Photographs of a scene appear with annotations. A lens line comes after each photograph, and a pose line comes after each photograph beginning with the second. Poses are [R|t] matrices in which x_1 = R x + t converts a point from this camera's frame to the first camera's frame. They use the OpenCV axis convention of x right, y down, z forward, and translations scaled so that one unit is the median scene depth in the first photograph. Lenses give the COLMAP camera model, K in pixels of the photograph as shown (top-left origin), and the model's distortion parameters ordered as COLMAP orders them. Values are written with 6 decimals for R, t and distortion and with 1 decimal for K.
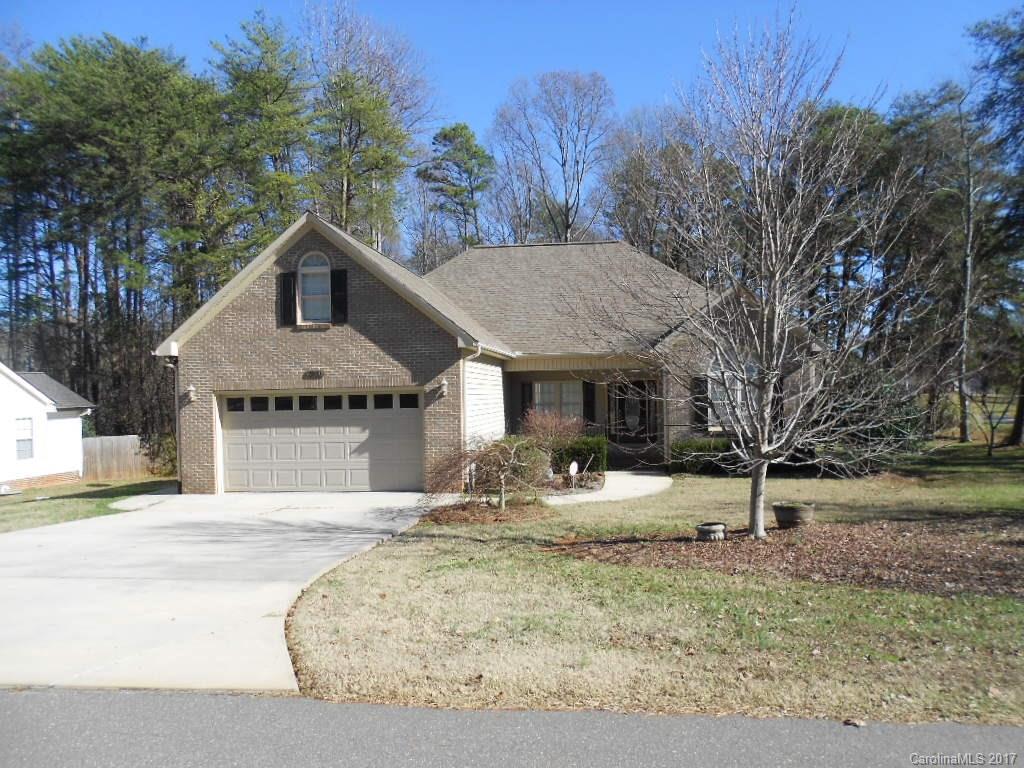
lens RADIAL K [[783.2, 0, 512.0], [0, 783.2, 384.0], [0, 0, 1]] dist [0.011207, -0.002617]
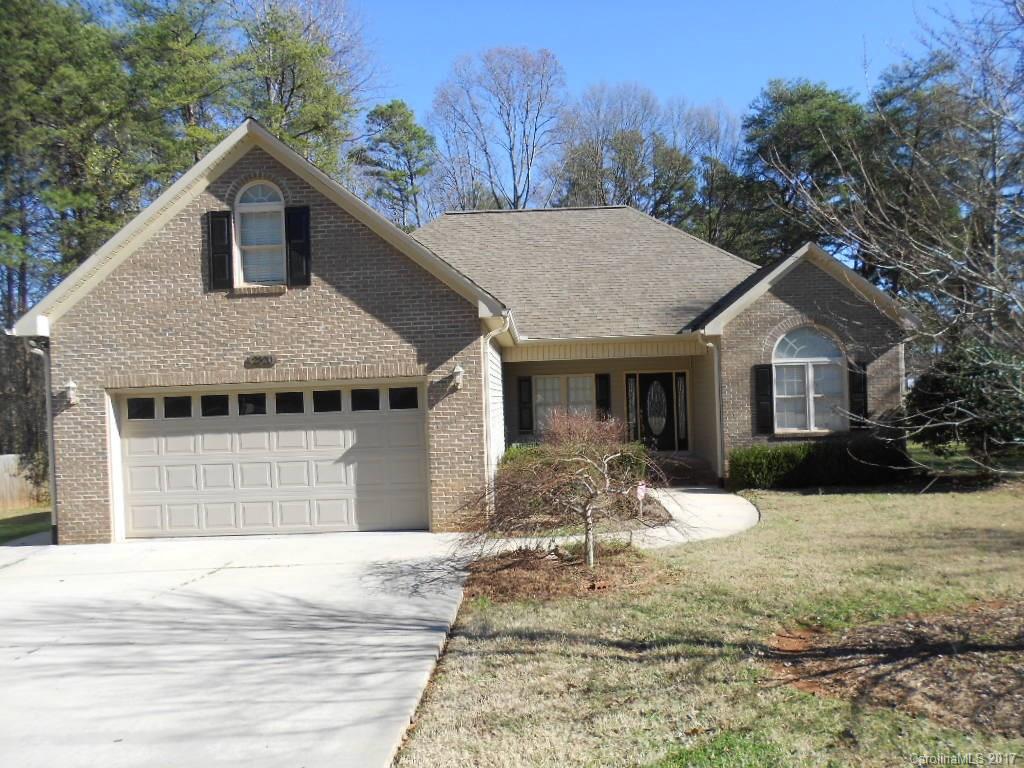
lens RADIAL K [[783.2, 0, 512.0], [0, 783.2, 384.0], [0, 0, 1]] dist [0.011207, -0.002617]
pose [[0.994999, -0.014905, 0.098762, -0.101351], [0.015717, 0.999849, -0.007453, 0.015310], [-0.098636, 0.008968, 0.995083, 0.296349]]
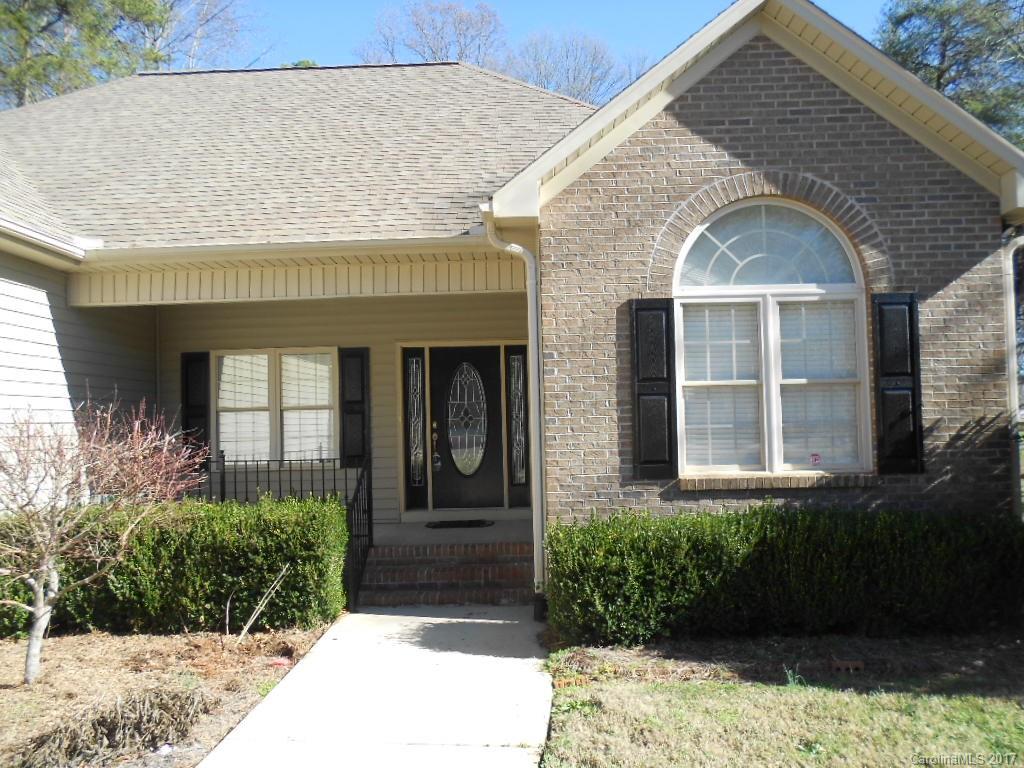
lens RADIAL K [[783.2, 0, 512.0], [0, 783.2, 384.0], [0, 0, 1]] dist [0.011207, -0.002617]
pose [[0.994632, -0.002141, 0.103456, 0.188580], [0.006726, 0.999009, -0.043986, 0.043958], [-0.103260, 0.044446, 0.993661, 0.846822]]
